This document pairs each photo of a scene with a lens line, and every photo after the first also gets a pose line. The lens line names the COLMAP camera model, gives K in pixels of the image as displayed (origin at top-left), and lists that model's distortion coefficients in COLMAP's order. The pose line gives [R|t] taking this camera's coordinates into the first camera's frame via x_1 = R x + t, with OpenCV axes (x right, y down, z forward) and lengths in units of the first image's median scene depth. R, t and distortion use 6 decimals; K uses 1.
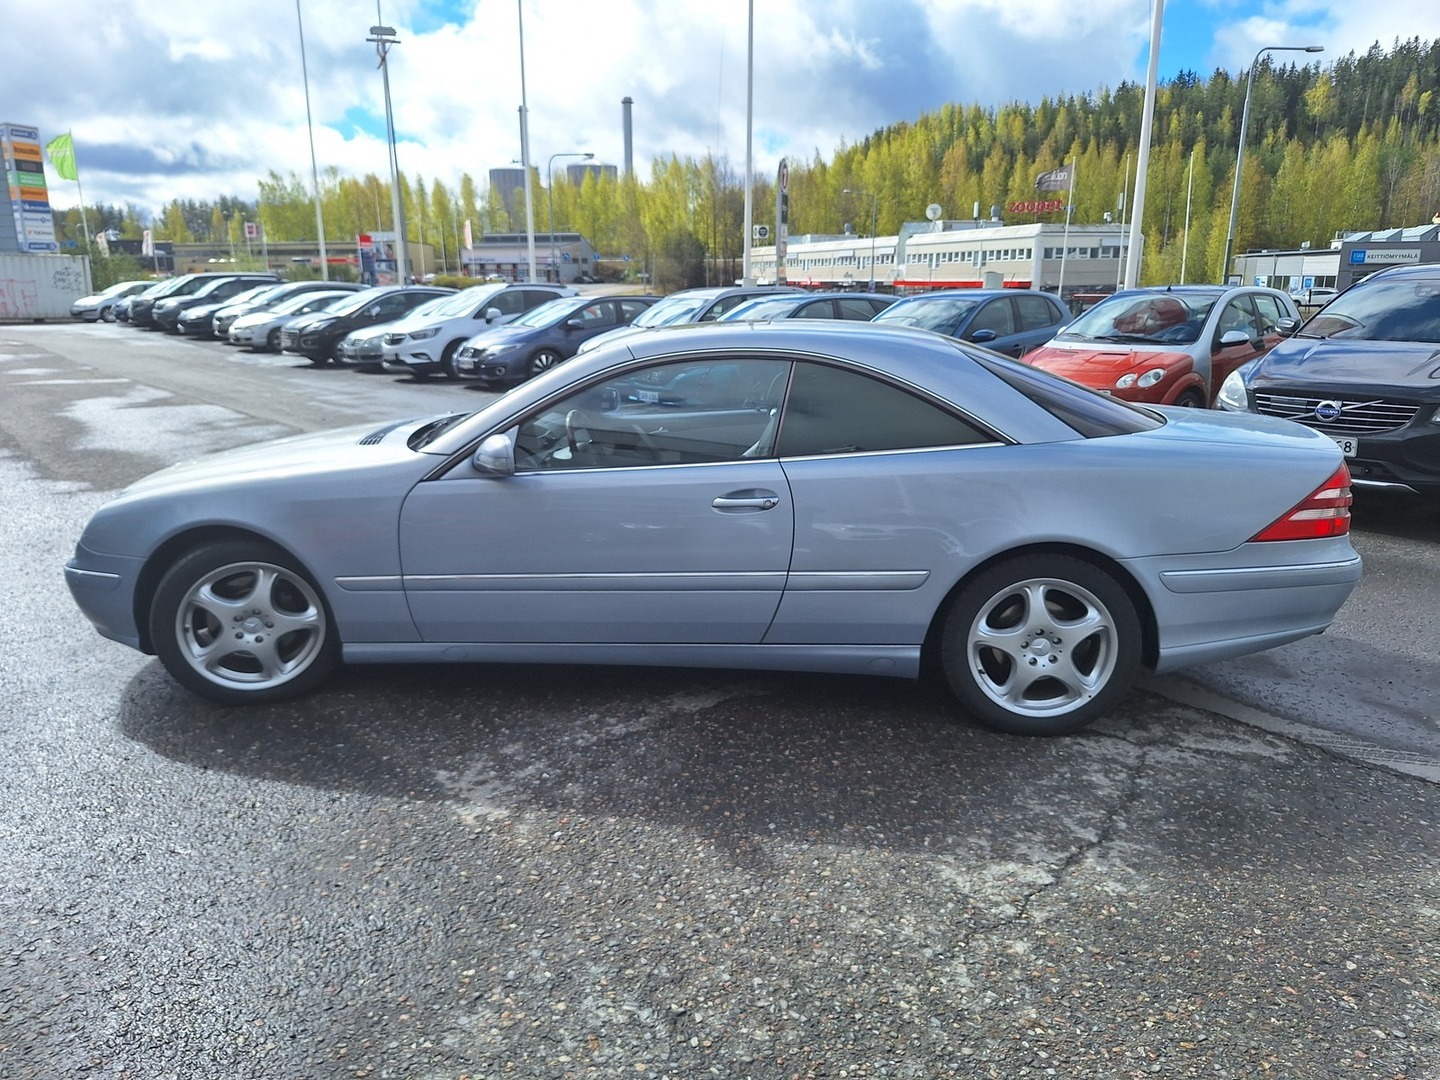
lens RADIAL K [[1013.3, 0, 711.1], [0, 1013.3, 486.9], [0, 0, 1]] dist [0.084032, -0.115014]
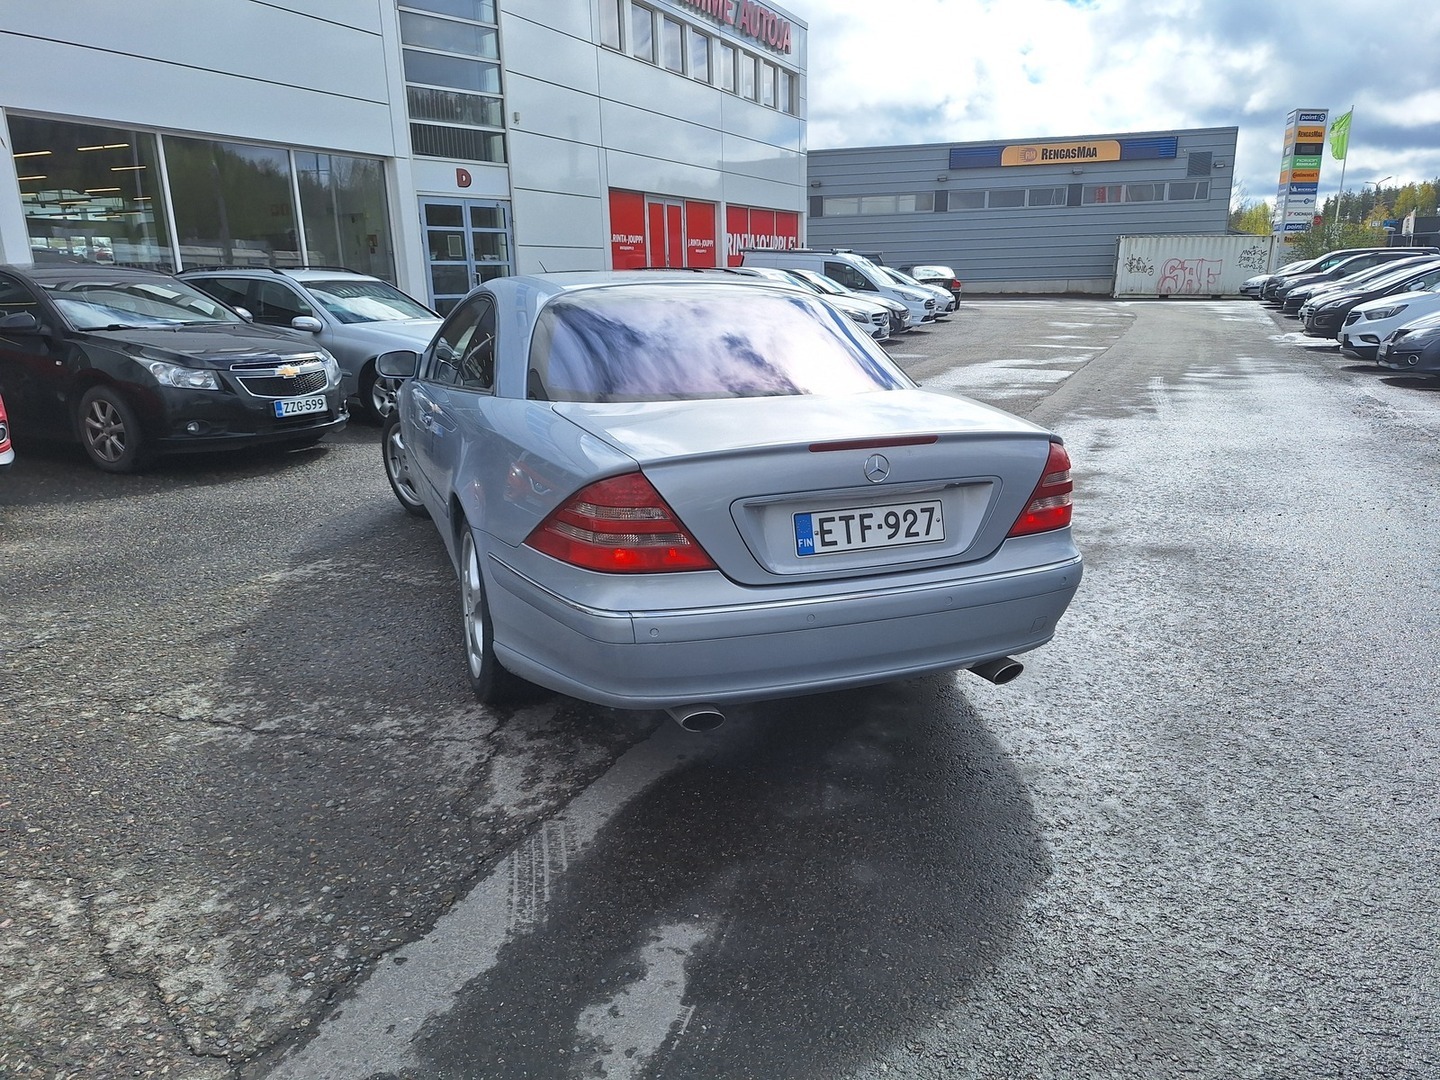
lens RADIAL K [[1013.3, 0, 711.1], [0, 1013.3, 486.9], [0, 0, 1]] dist [0.084032, -0.115014]
pose [[0.434646, 0.180136, -0.882402, 1.298448], [-0.164400, 0.979199, 0.118918, -0.106505], [0.885469, 0.093380, 0.455219, 0.774152]]
